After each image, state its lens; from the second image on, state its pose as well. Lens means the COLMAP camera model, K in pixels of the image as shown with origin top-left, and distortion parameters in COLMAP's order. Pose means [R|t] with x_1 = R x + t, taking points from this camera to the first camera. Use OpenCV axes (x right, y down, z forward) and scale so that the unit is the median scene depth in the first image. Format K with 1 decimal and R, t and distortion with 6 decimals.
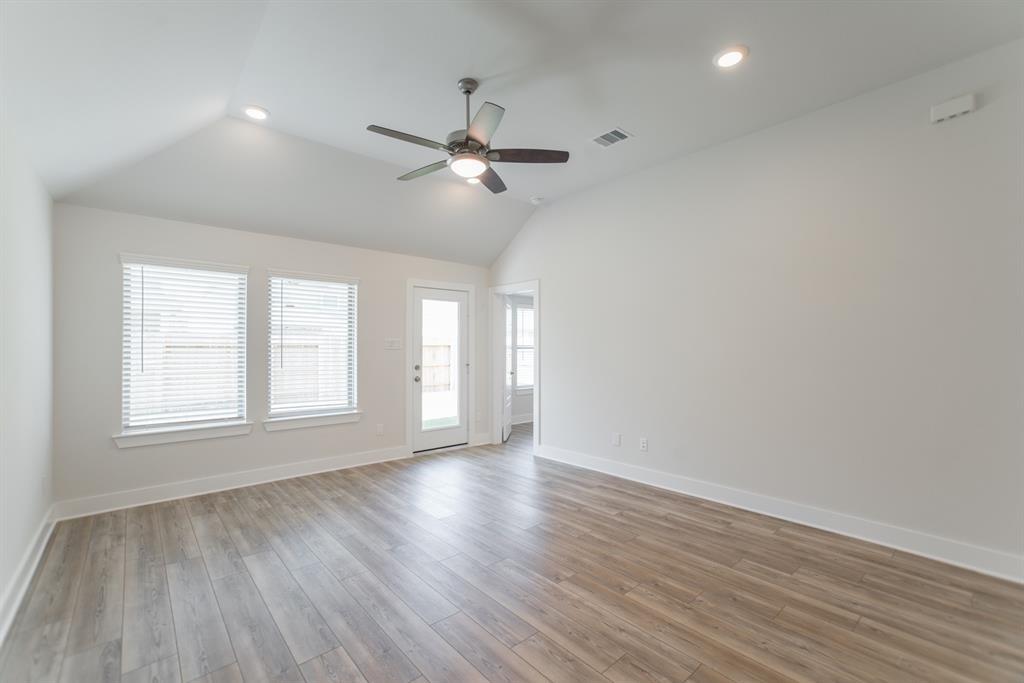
lens RADIAL K [[434.9, 0, 507.4], [0, 434.9, 340.6], [0, 0, 1]] dist [-0.022653, 0.016317]
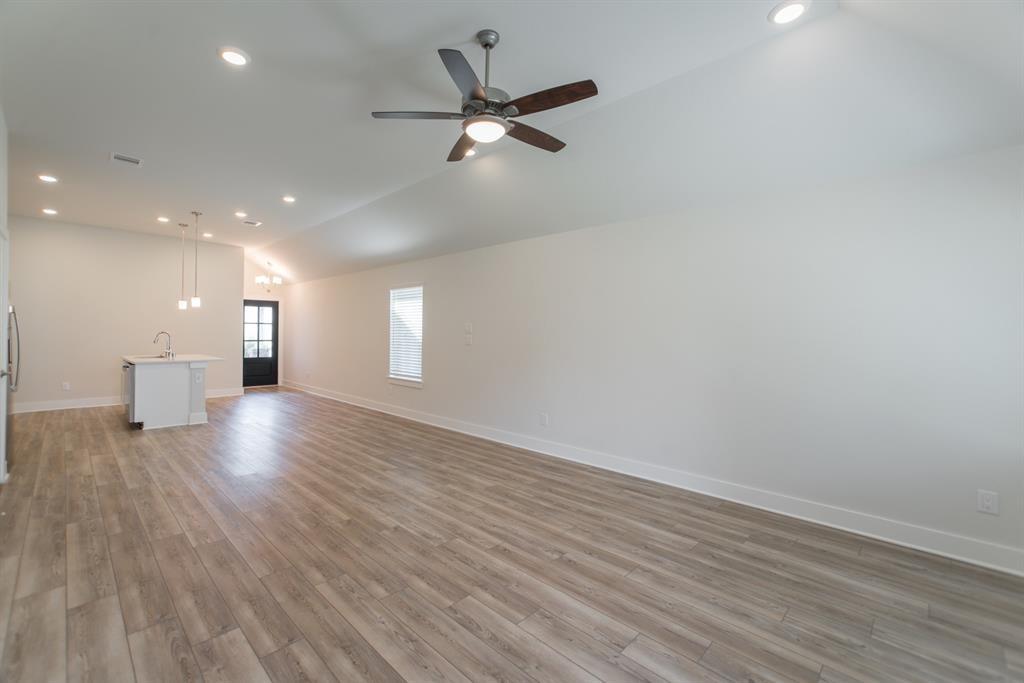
lens RADIAL K [[434.9, 0, 485.2], [0, 434.9, 335.1], [0, 0, 1]] dist [-0.022653, 0.016317]
pose [[-0.998431, -0.012535, -0.054572, -0.037793], [-0.011742, 0.999821, -0.014836, 0.026282], [0.054748, -0.014172, -0.998400, 1.523668]]
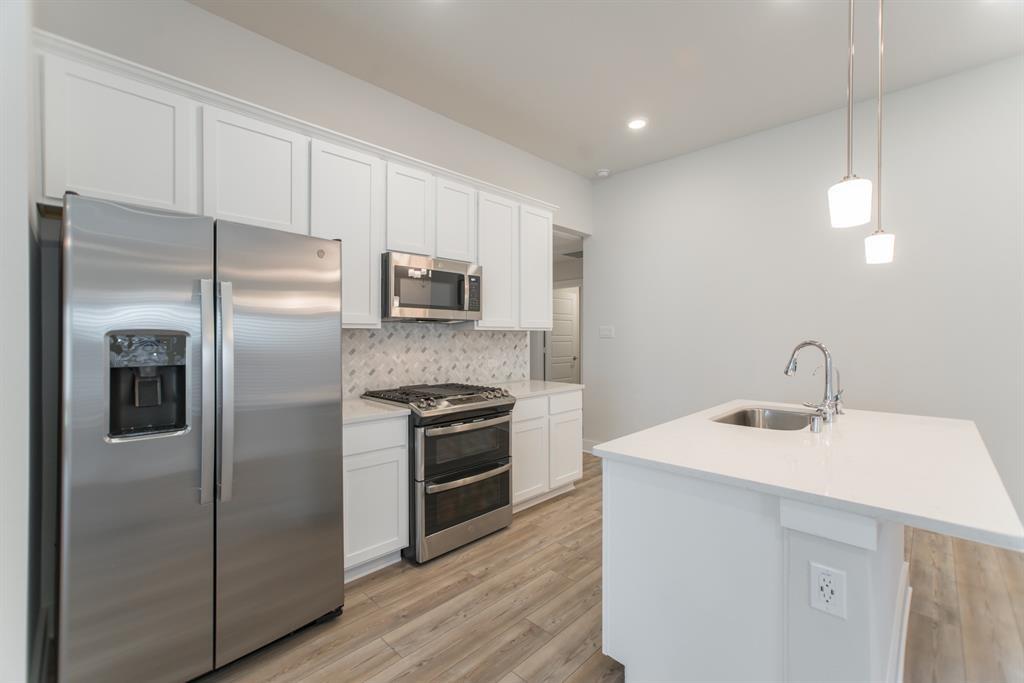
lens RADIAL K [[434.9, 0, 509.7], [0, 434.9, 336.5], [0, 0, 1]] dist [-0.022653, 0.016317]
pose [[-0.073009, -0.000253, 0.997331, 0.707190], [-0.015607, 0.999878, -0.000889, -0.000063], [-0.997209, -0.015630, -0.073004, -0.002176]]
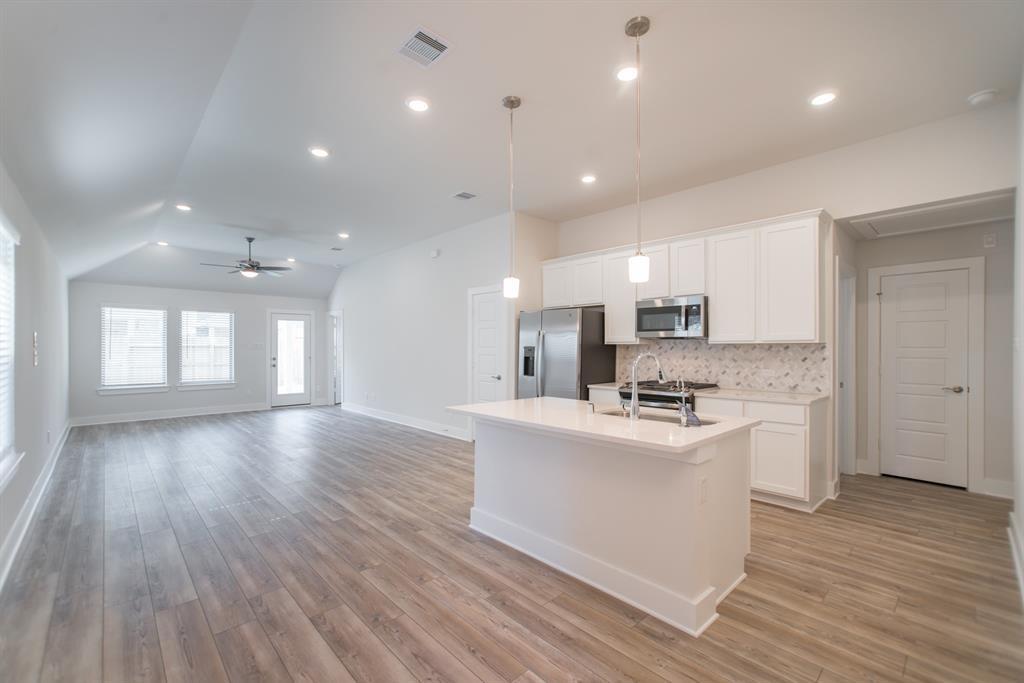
lens RADIAL K [[434.9, 0, 511.1], [0, 434.9, 347.8], [0, 0, 1]] dist [-0.022653, 0.016317]
pose [[0.999363, 0.001944, 0.035629, 1.037046], [-0.002509, 0.999872, 0.015802, -0.019769], [-0.035594, -0.015882, 0.999240, -1.183113]]
